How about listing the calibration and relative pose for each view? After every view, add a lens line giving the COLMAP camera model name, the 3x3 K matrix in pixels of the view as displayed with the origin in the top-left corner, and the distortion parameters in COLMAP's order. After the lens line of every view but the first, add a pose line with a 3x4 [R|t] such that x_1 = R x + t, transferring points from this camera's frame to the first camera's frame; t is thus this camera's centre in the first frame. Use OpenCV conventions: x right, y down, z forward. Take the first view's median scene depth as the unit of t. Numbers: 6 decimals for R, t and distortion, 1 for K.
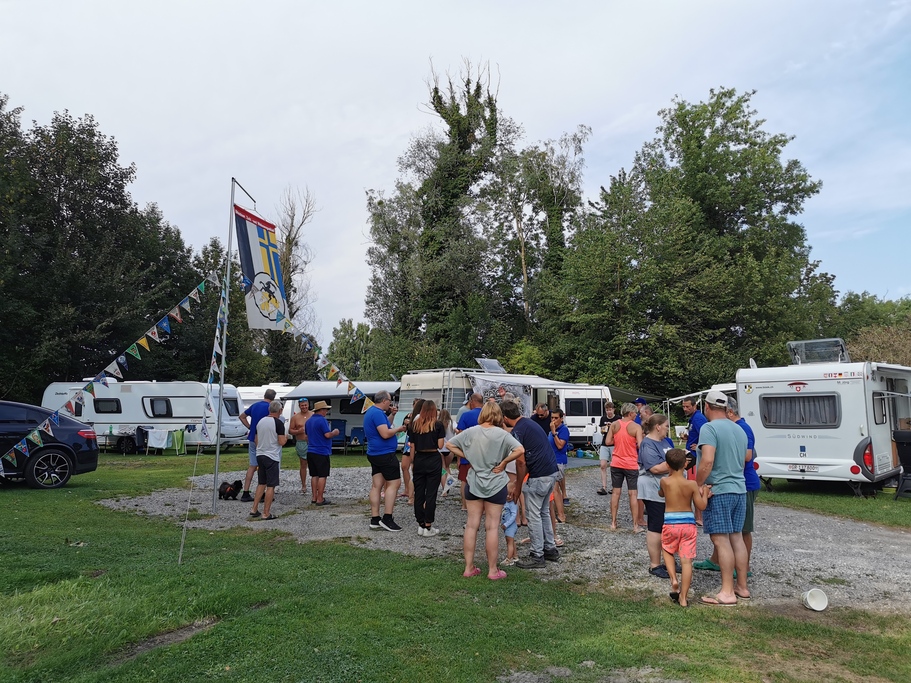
lens RADIAL K [[722.9, 0, 455.5], [0, 722.9, 341.5], [0, 0, 1]] dist [0.033874, -0.000664]
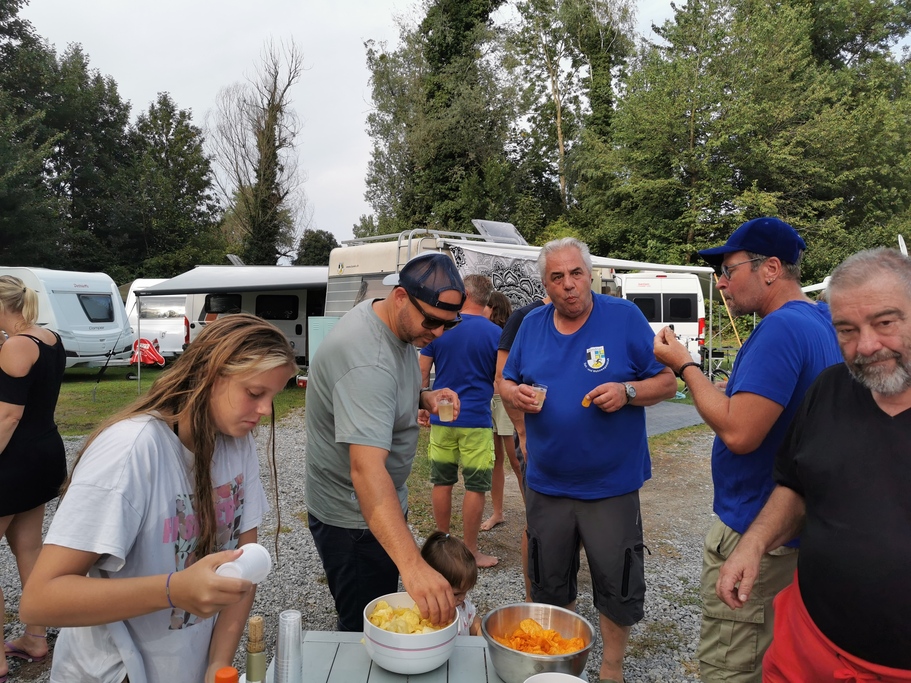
lens RADIAL K [[722.9, 0, 455.5], [0, 722.9, 341.5], [0, 0, 1]] dist [0.033874, -0.000664]
pose [[0.999005, 0.000787, -0.044594, 0.014342], [0.005229, 0.990882, 0.134633, 0.014899], [0.044293, -0.134732, 0.989892, 0.161698]]
